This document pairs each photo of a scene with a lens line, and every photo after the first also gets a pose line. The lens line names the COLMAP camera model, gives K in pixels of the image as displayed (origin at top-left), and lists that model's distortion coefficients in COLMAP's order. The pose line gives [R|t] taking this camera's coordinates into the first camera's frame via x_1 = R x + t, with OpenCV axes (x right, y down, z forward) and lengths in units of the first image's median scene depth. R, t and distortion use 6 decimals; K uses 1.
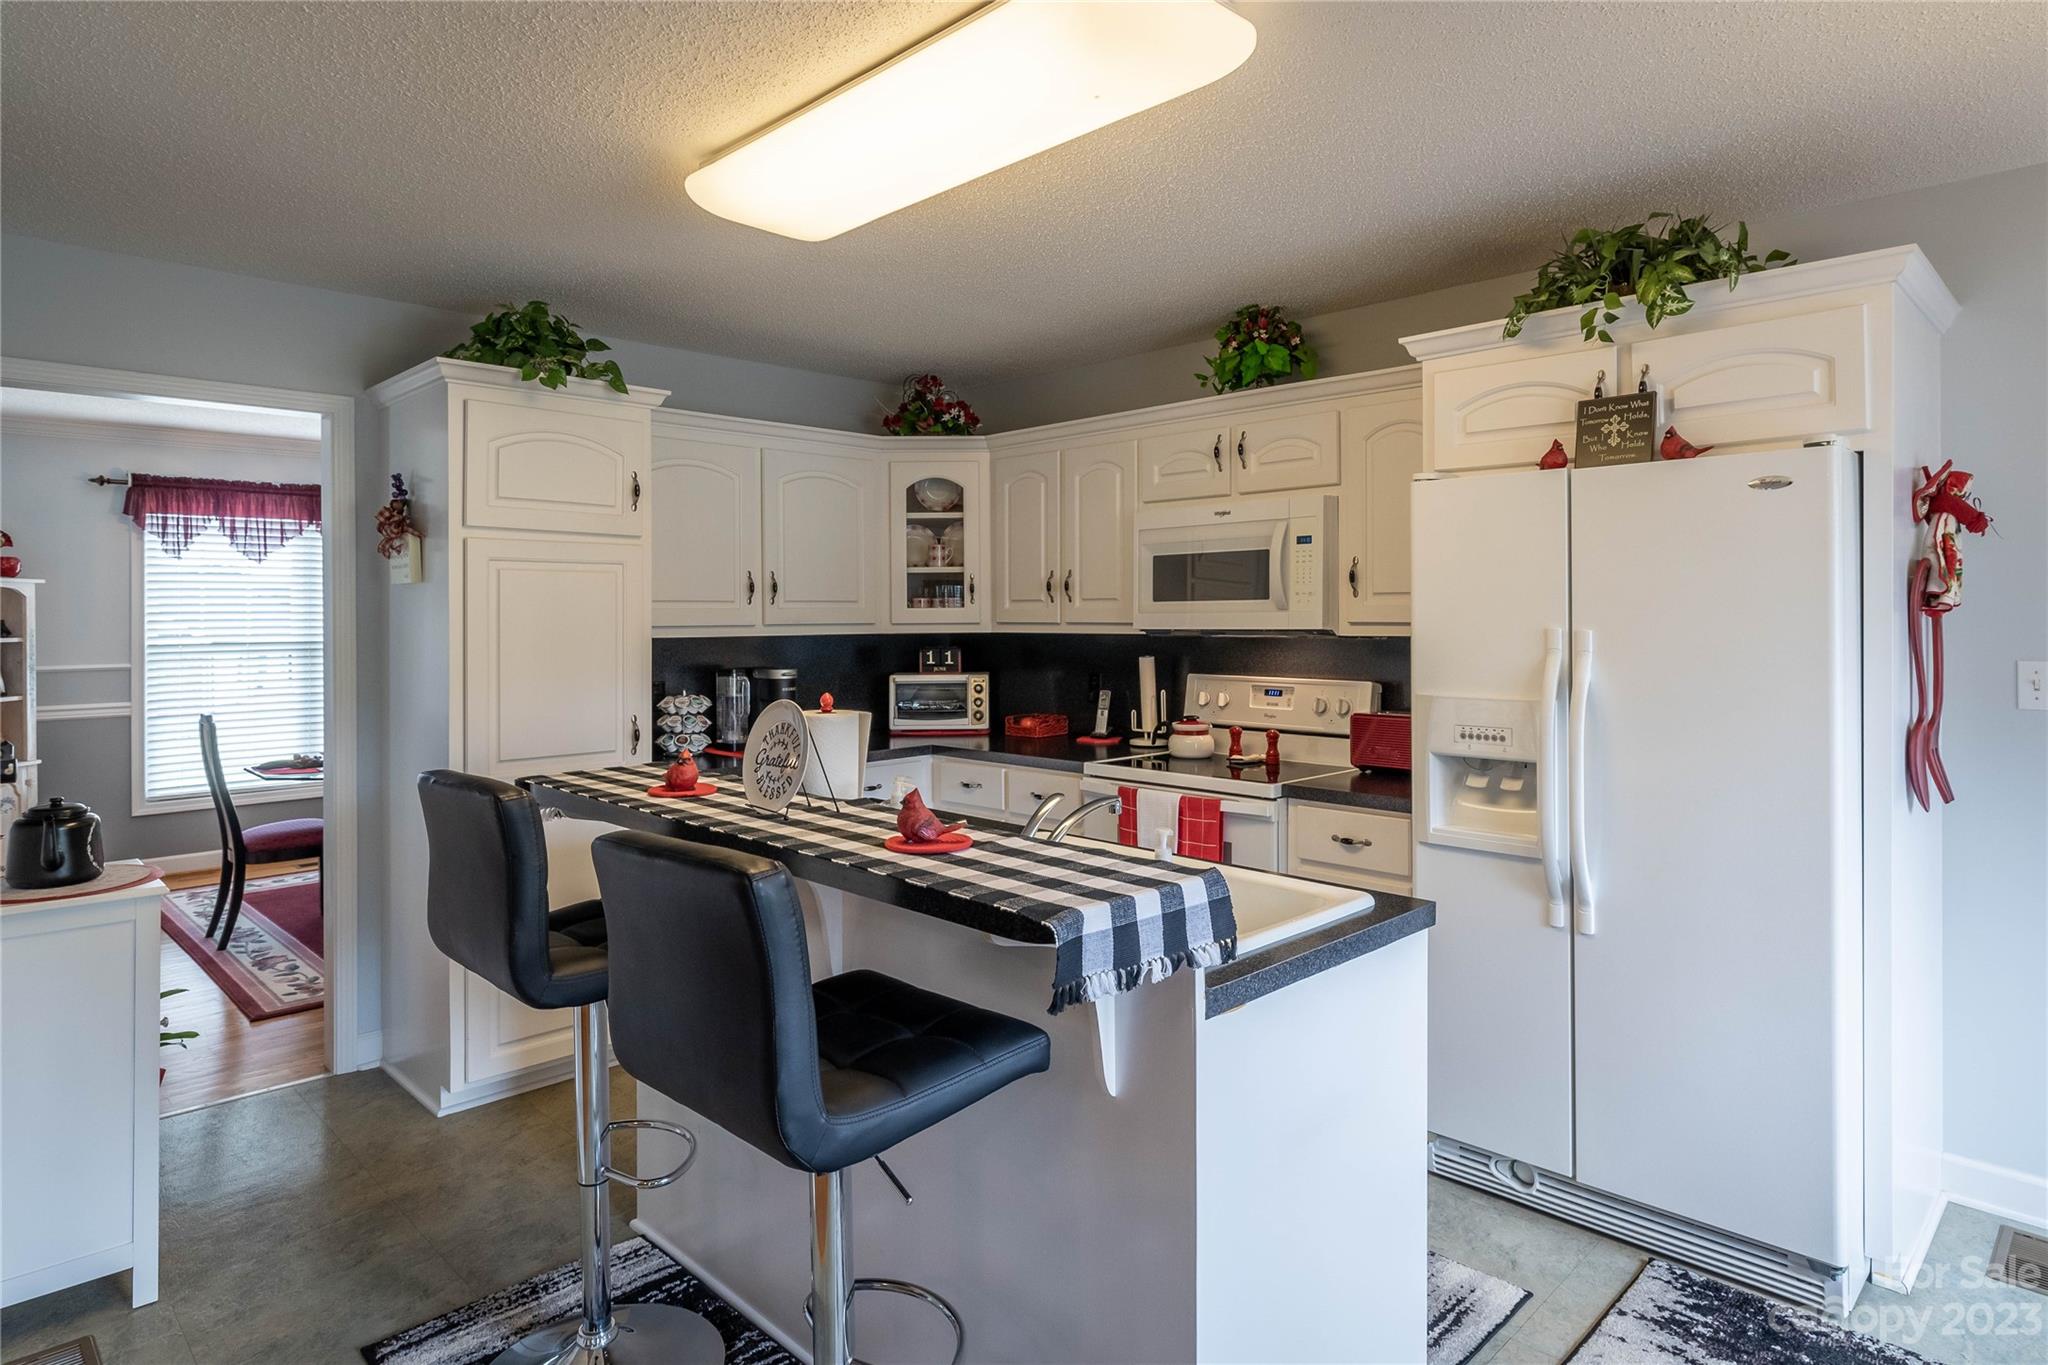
lens RADIAL K [[1147.8, 0, 1025.1], [0, 1147.8, 616.7], [0, 0, 1]] dist [0.001074, 0.000073]
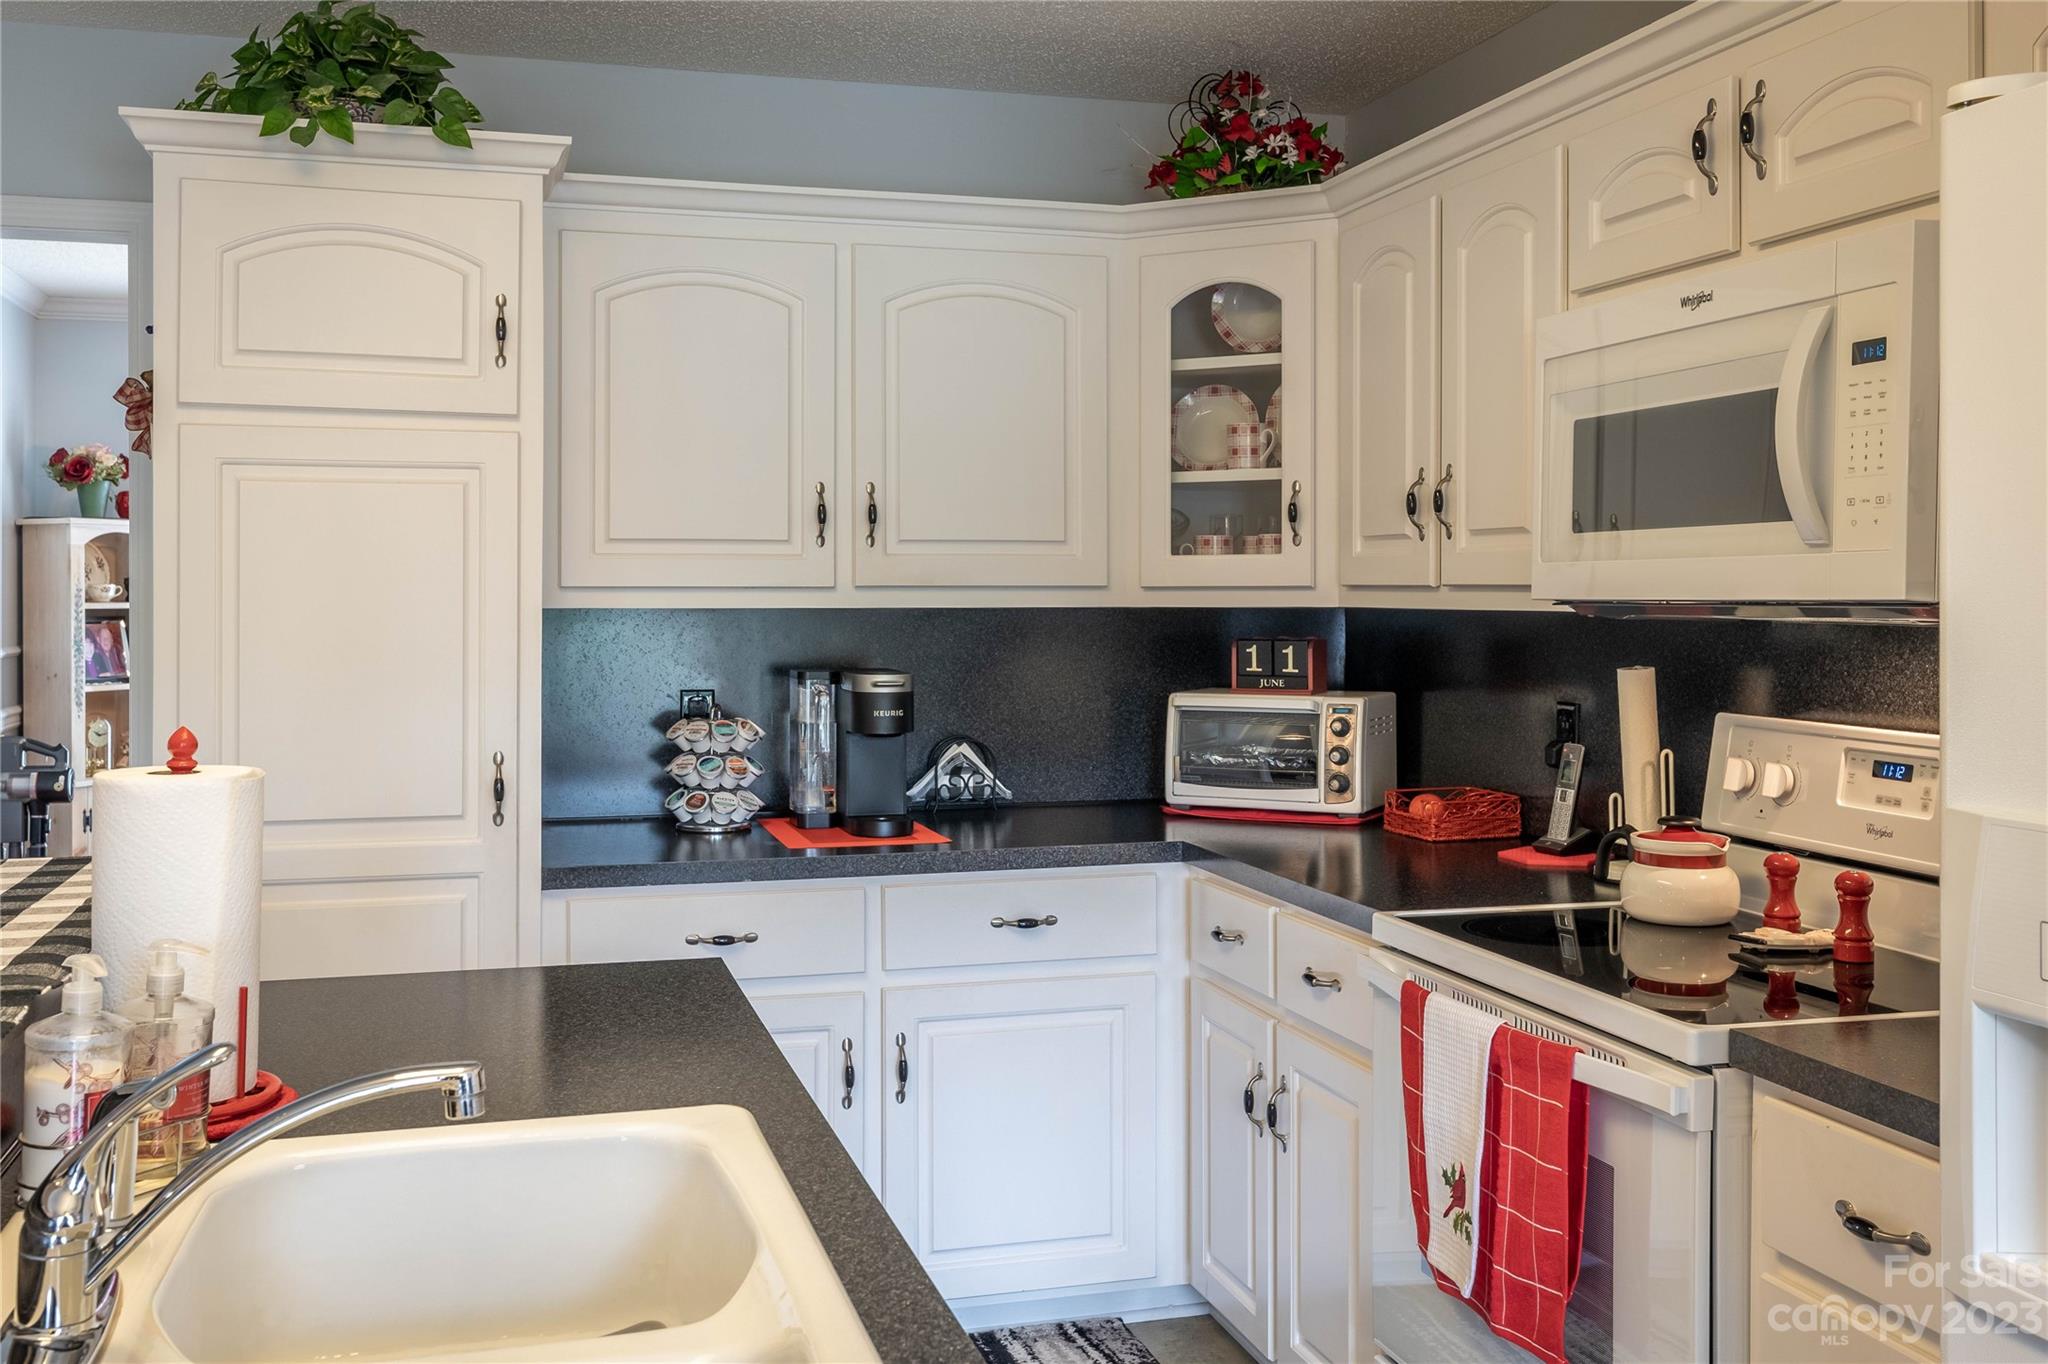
lens RADIAL K [[1882.3, 0, 1022.6], [0, 1882.3, 593.9], [0, 0, 1]] dist [0.001339, -0.001968]
pose [[0.874935, 0.006506, -0.484197, 0.242734], [-0.005428, 0.999979, 0.003628, 0.006678], [0.484210, -0.000546, 0.874952, 0.291284]]
